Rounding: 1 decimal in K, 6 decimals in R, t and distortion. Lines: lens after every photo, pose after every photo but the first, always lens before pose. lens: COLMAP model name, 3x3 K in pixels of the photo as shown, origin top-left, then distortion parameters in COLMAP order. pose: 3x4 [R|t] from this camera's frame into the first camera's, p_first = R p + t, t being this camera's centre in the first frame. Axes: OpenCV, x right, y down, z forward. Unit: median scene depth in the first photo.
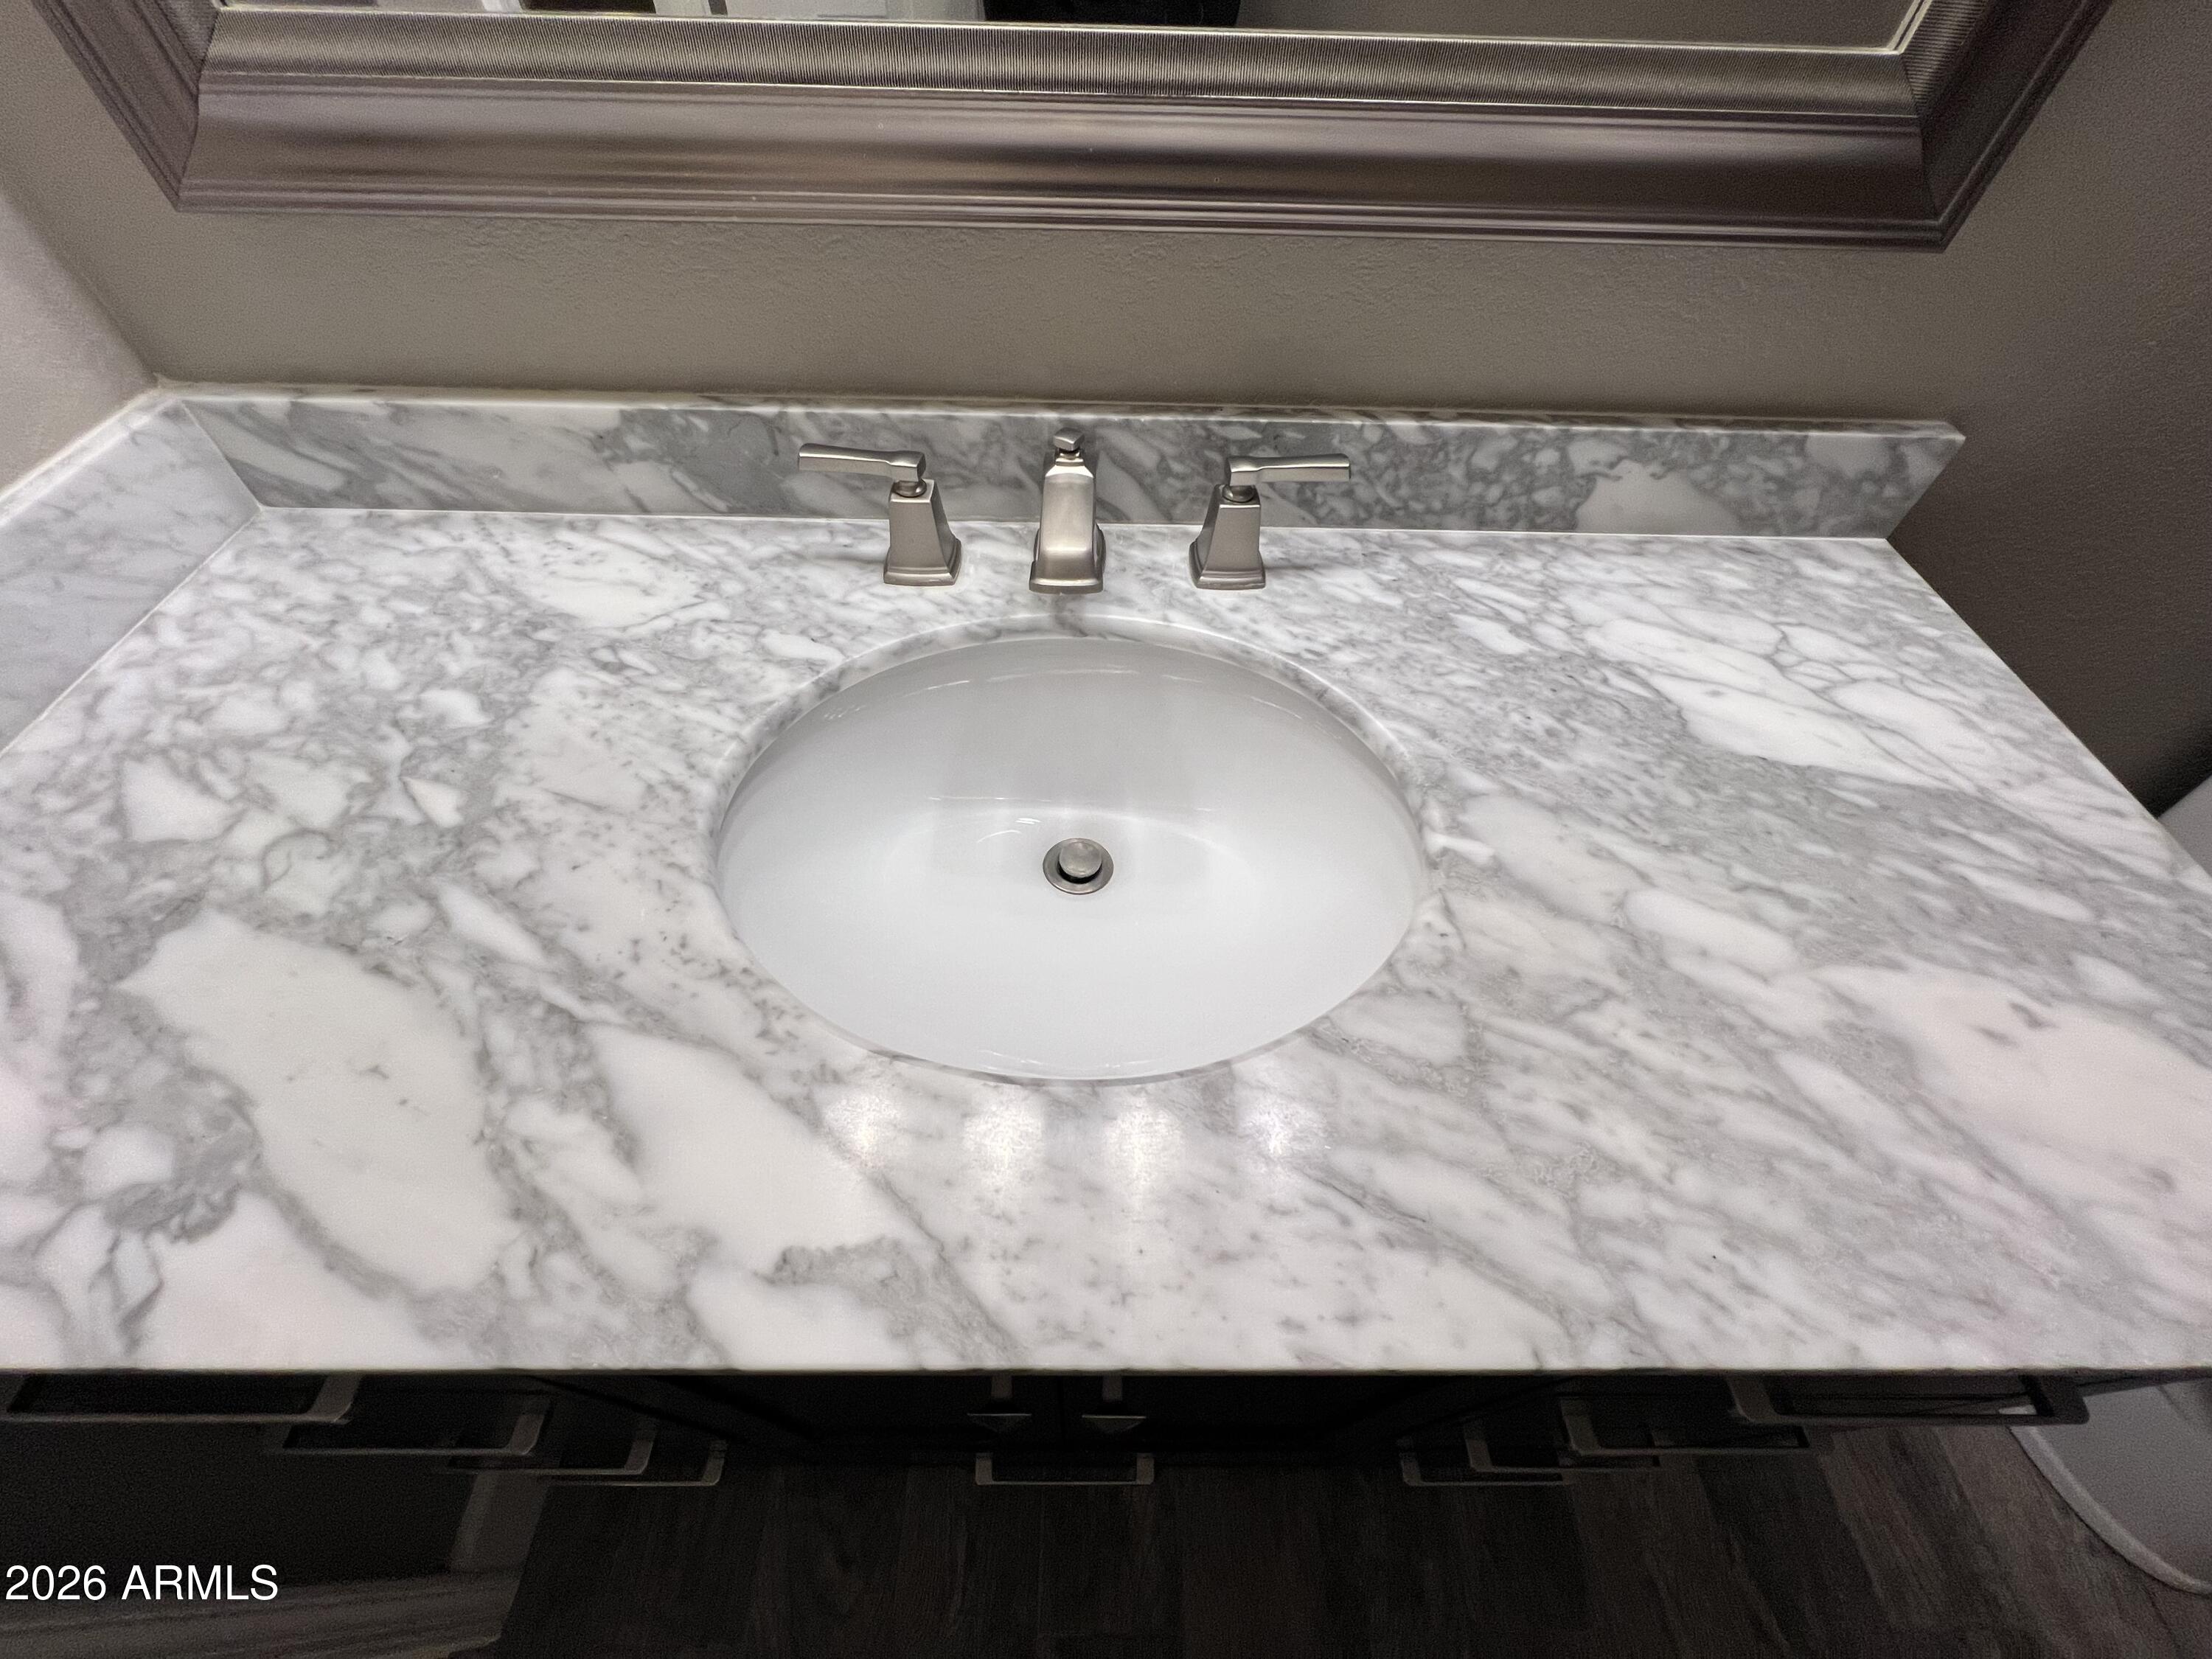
lens RADIAL K [[889.3, 0, 1102.6], [0, 889.3, 825.7], [0, 0, 1]] dist [-0.002238, 0.000030]
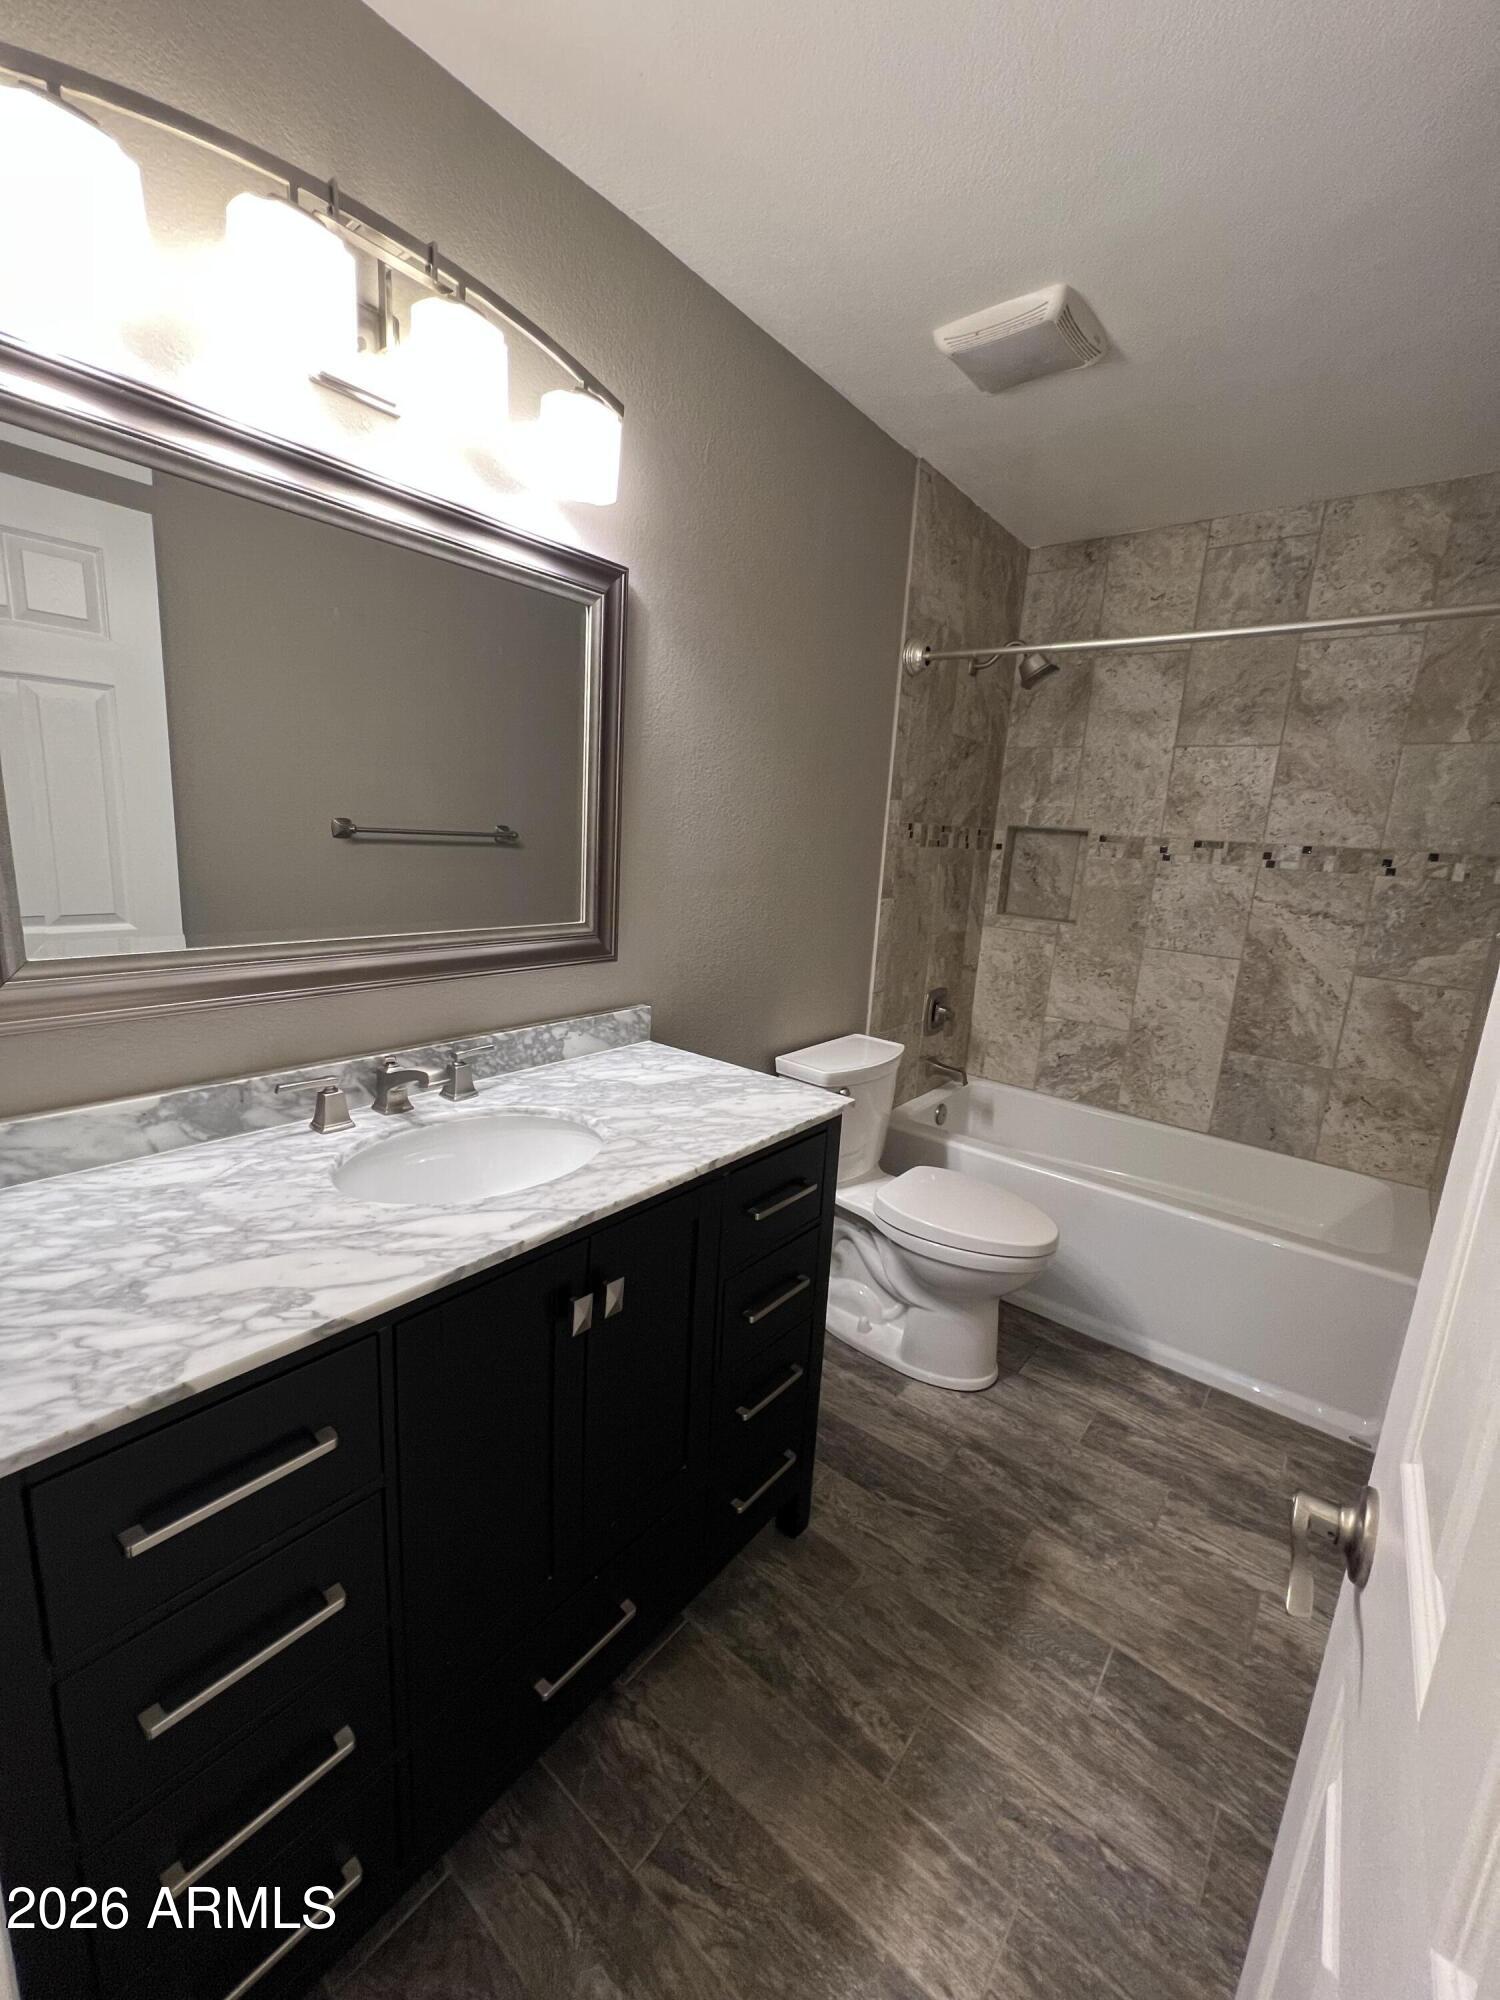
lens RADIAL K [[804.1, 0, 751.7], [0, 804.1, 996.1], [0, 0, 1]] dist [-0.002238, 0.000030]
pose [[0.628514, -0.144580, 0.764242, -1.079573], [0.579957, 0.741850, -0.336613, 0.769730], [-0.518285, 0.654794, 0.550114, -0.868211]]
